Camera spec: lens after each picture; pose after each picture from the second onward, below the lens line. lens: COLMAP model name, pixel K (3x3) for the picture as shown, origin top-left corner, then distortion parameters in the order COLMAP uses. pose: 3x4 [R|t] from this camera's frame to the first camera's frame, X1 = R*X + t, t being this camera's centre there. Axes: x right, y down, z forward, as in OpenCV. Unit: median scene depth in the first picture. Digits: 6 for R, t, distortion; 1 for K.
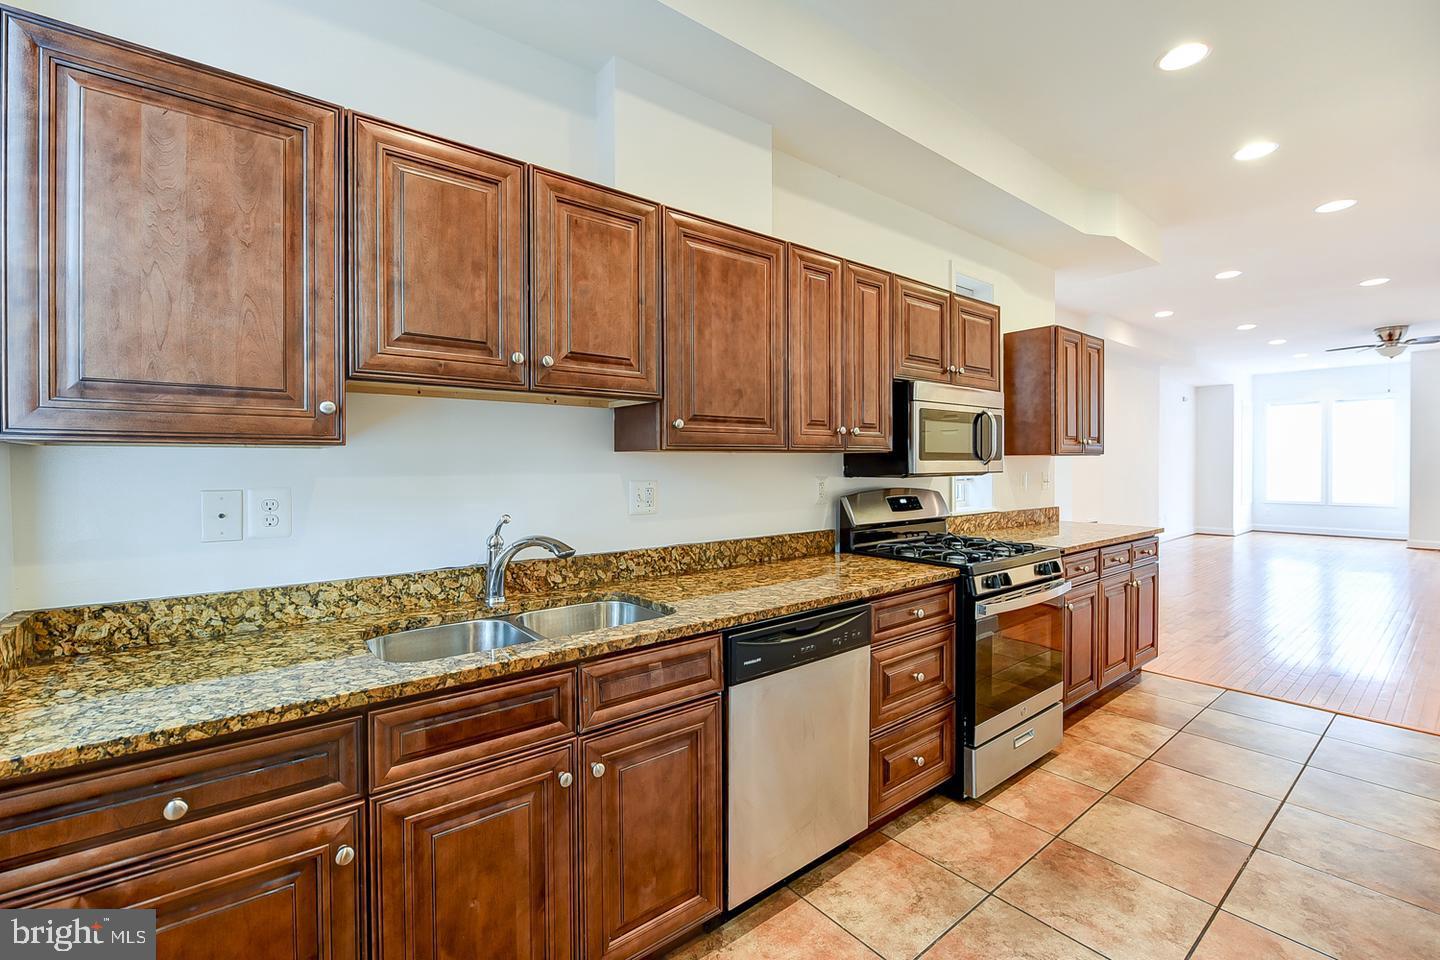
lens RADIAL K [[613.6, 0, 723.9], [0, 613.6, 466.8], [0, 0, 1]] dist [-0.004149, -0.001853]
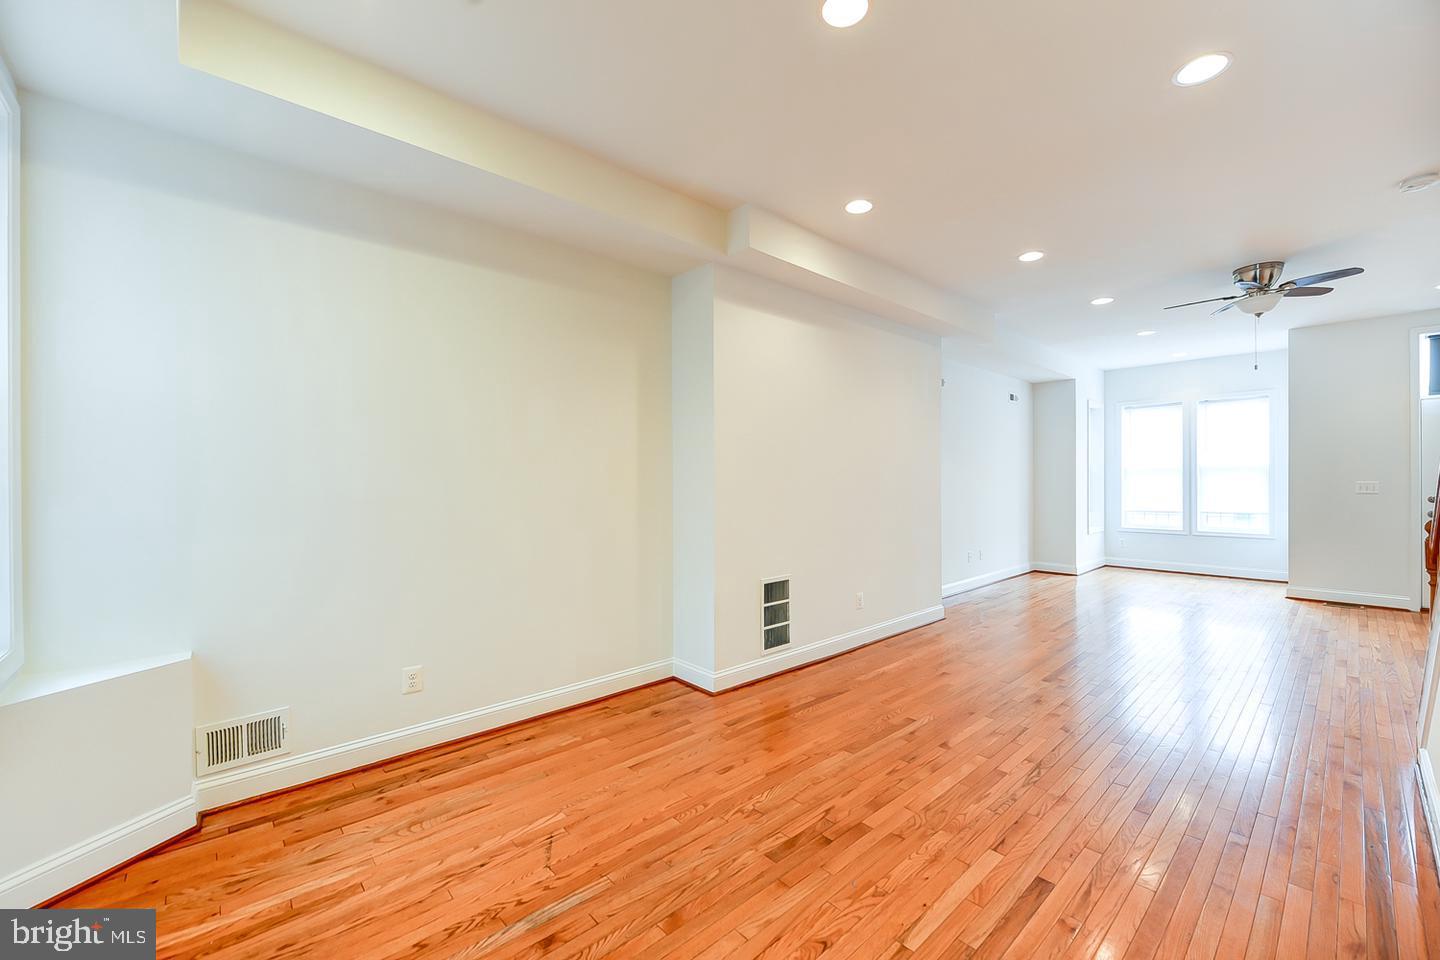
lens RADIAL K [[579.5, 0, 739.8], [0, 579.5, 486.6], [0, 0, 1]] dist [-0.002516, -0.001809]
pose [[0.996500, -0.001726, 0.083570, 1.051496], [0.001487, 0.999995, 0.002924, -0.006534], [-0.083575, -0.002790, 0.996498, 0.921773]]
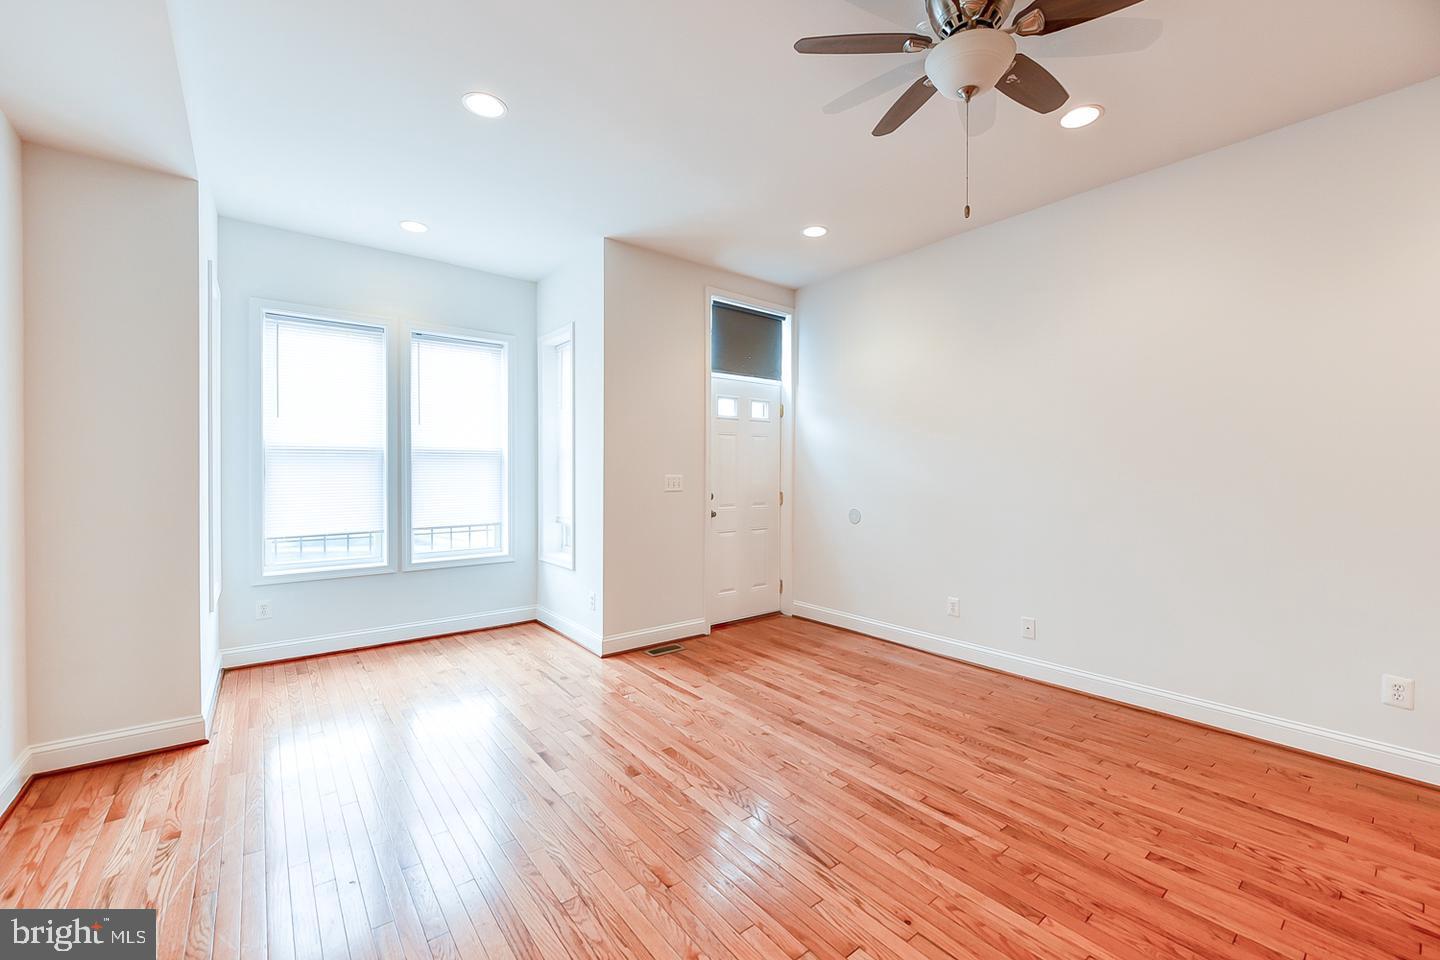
lens RADIAL K [[579.5, 0, 731.1], [0, 579.5, 478.3], [0, 0, 1]] dist [-0.002516, -0.001809]
pose [[-0.012110, -0.009160, 0.999885, 1.728995], [0.006429, 0.999937, 0.009238, -0.017186], [-0.999906, 0.006540, -0.012051, 2.301701]]
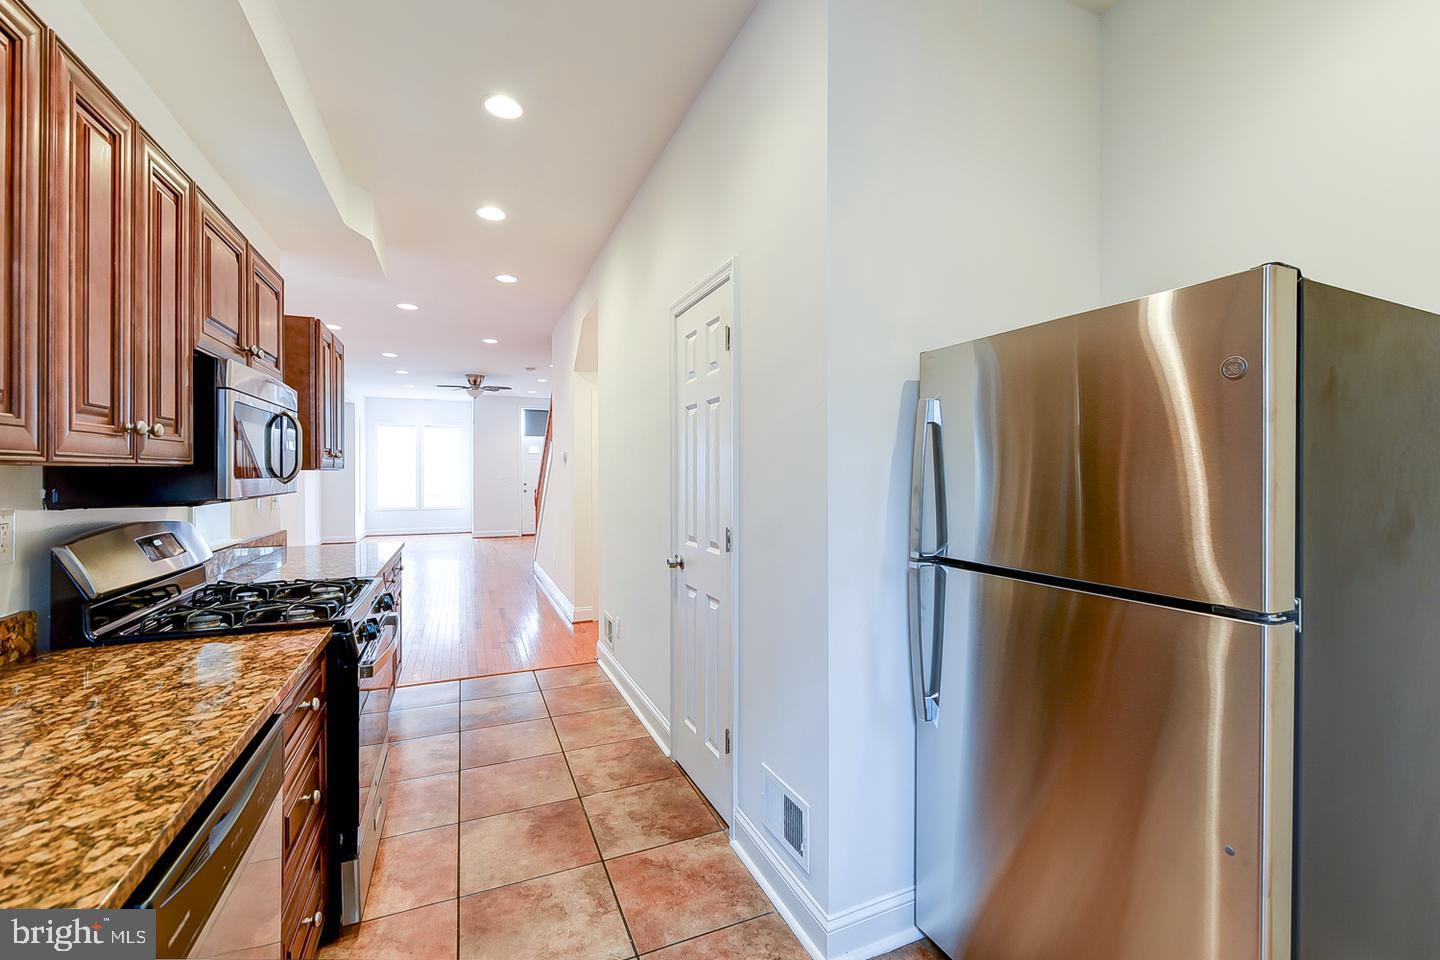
lens RADIAL K [[613.6, 0, 722.9], [0, 613.6, 473.2], [0, 0, 1]] dist [-0.004149, -0.001853]
pose [[0.264918, 0.002535, 0.964268, -0.135000], [0.005625, 0.999975, -0.004175, -0.008158], [-0.964255, 0.006530, 0.264897, 0.233491]]
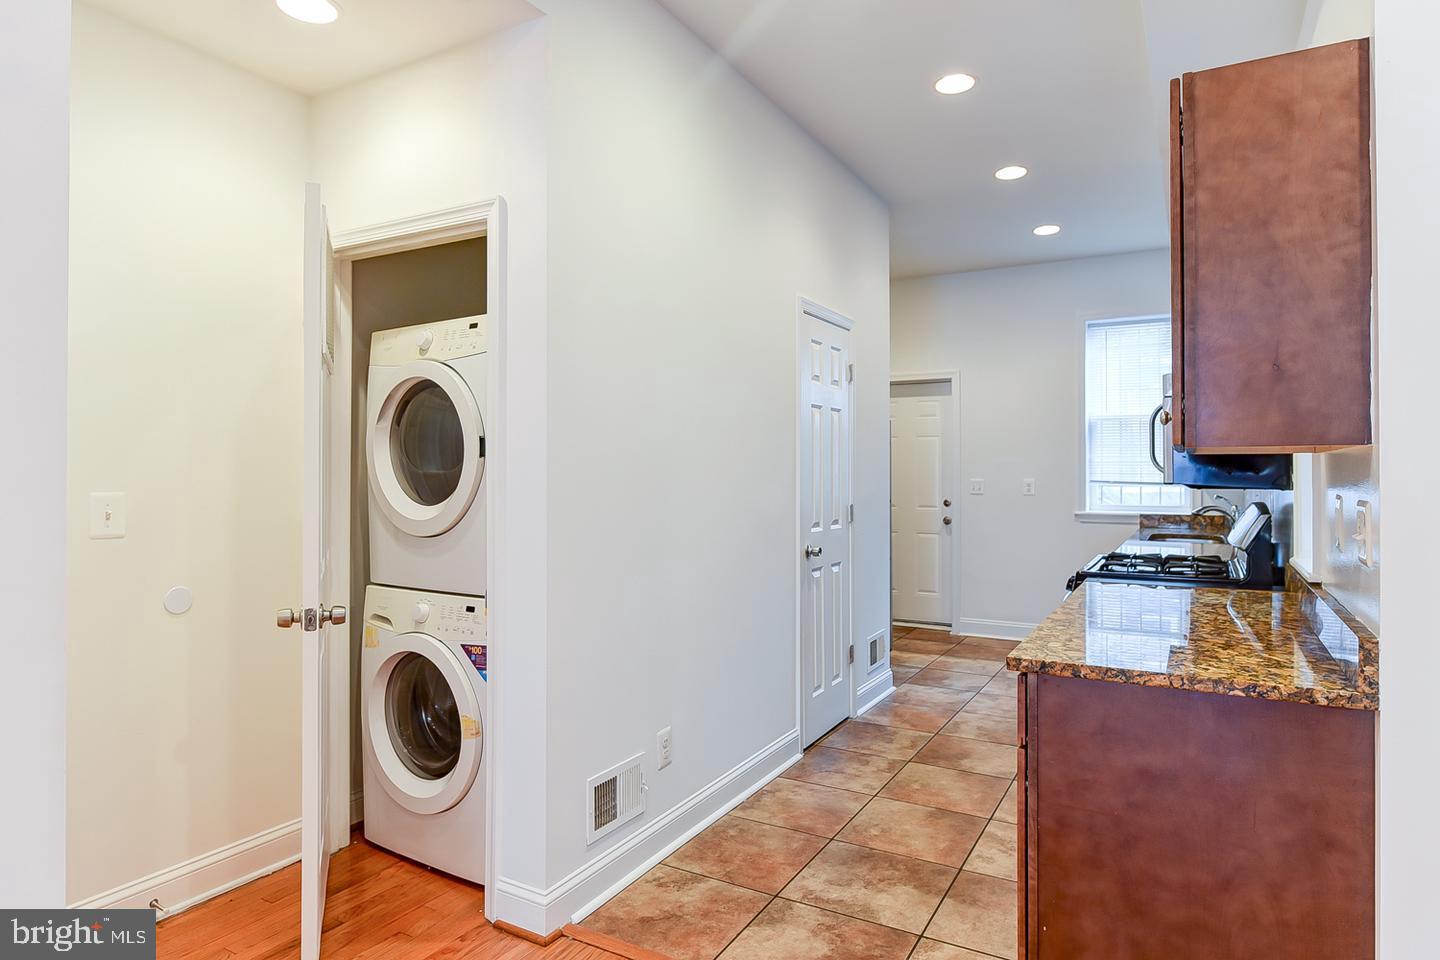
lens RADIAL K [[819.0, 0, 734.1], [0, 819.0, 468.7], [0, 0, 1]] dist [-0.008669, 0.000063]
pose [[-0.925776, 0.002845, -0.378063, 1.115293], [0.002582, 0.999996, 0.001202, -0.010603], [0.378065, 0.000136, -0.925779, 1.473556]]
